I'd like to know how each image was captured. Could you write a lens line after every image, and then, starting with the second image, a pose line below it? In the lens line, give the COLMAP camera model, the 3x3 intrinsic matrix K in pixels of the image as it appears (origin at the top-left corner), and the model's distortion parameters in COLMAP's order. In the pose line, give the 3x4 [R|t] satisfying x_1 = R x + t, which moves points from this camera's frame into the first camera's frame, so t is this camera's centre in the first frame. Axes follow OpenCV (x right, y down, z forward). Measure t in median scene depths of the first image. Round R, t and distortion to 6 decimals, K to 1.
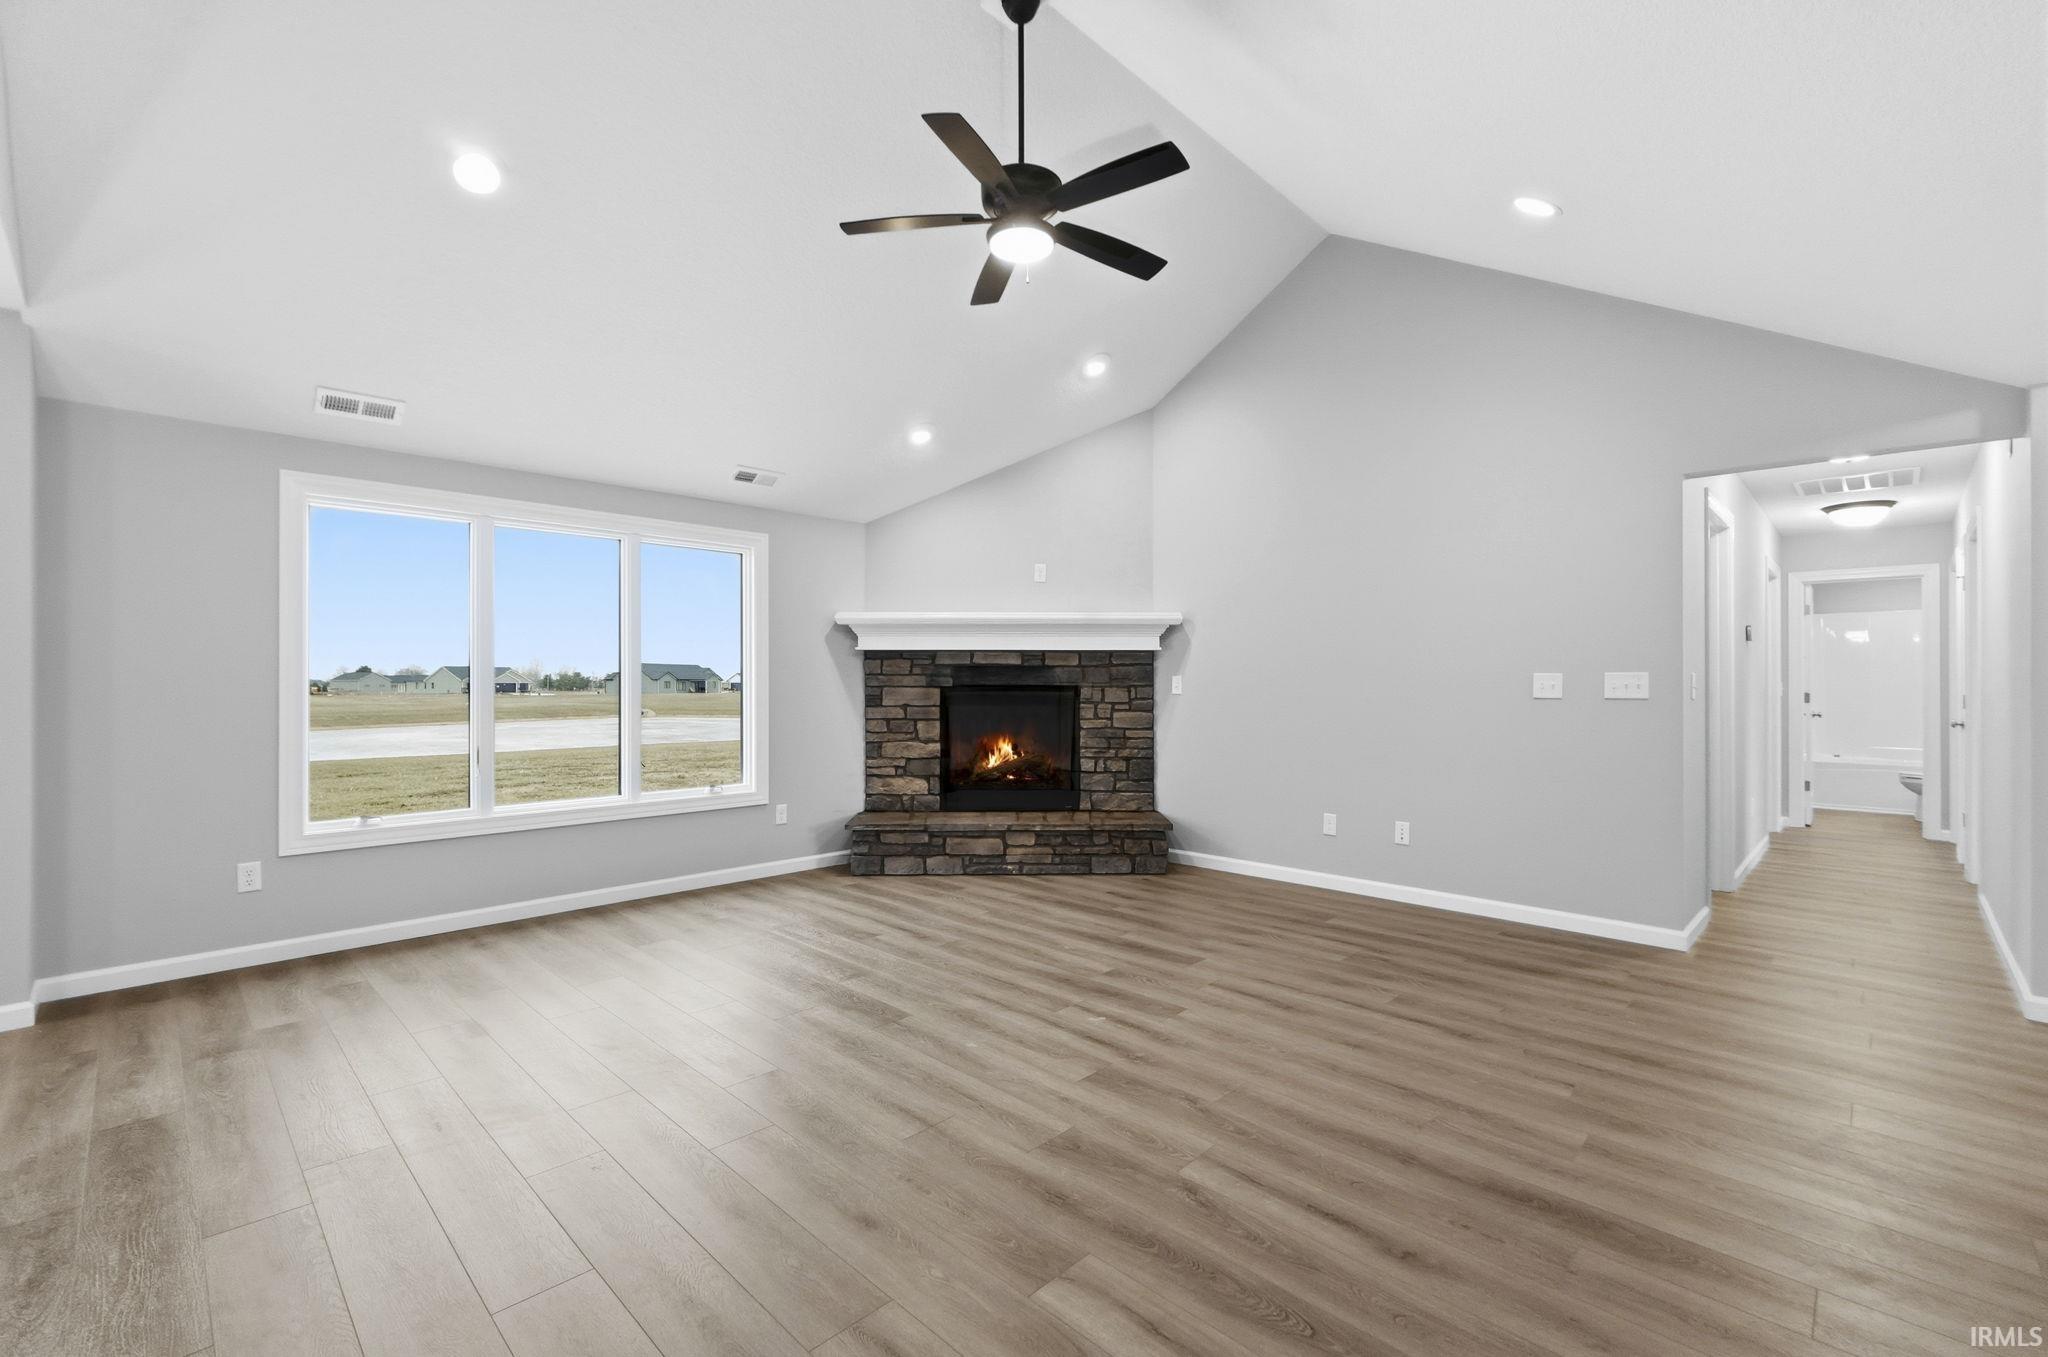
lens RADIAL K [[873.9, 0, 1027.7], [0, 873.9, 666.7], [0, 0, 1]] dist [0.001258, 0.001655]
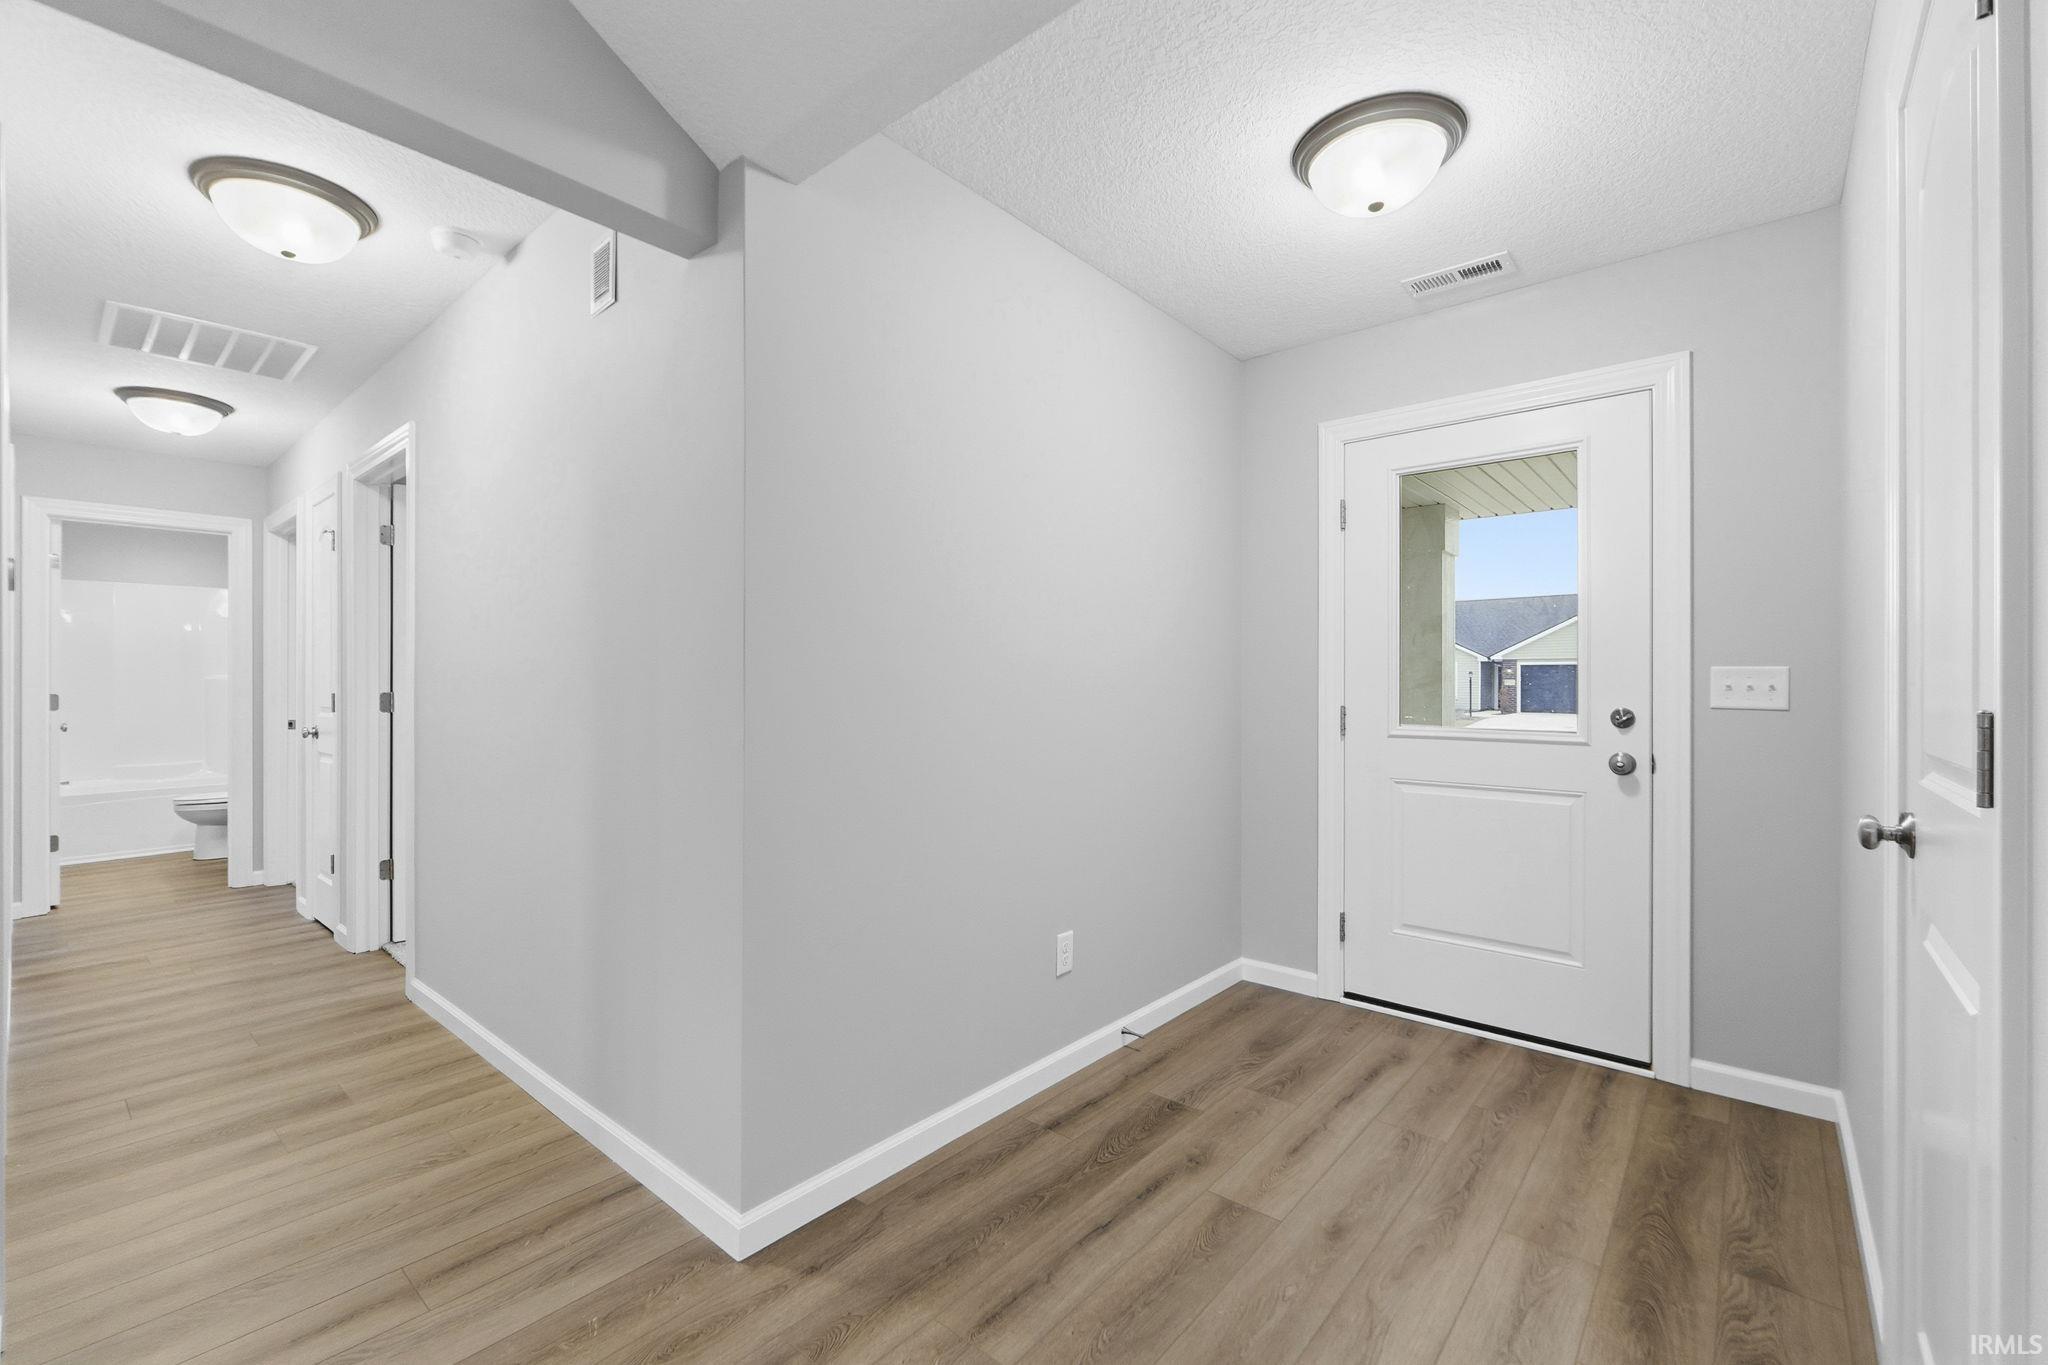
lens RADIAL K [[873.9, 0, 1033.6], [0, 873.9, 684.6], [0, 0, 1]] dist [0.001258, 0.001655]
pose [[-0.058756, -0.005786, 0.998256, 0.237248], [-0.015588, 0.999867, 0.004878, 0.009370], [-0.998151, -0.015274, -0.058839, 0.358458]]
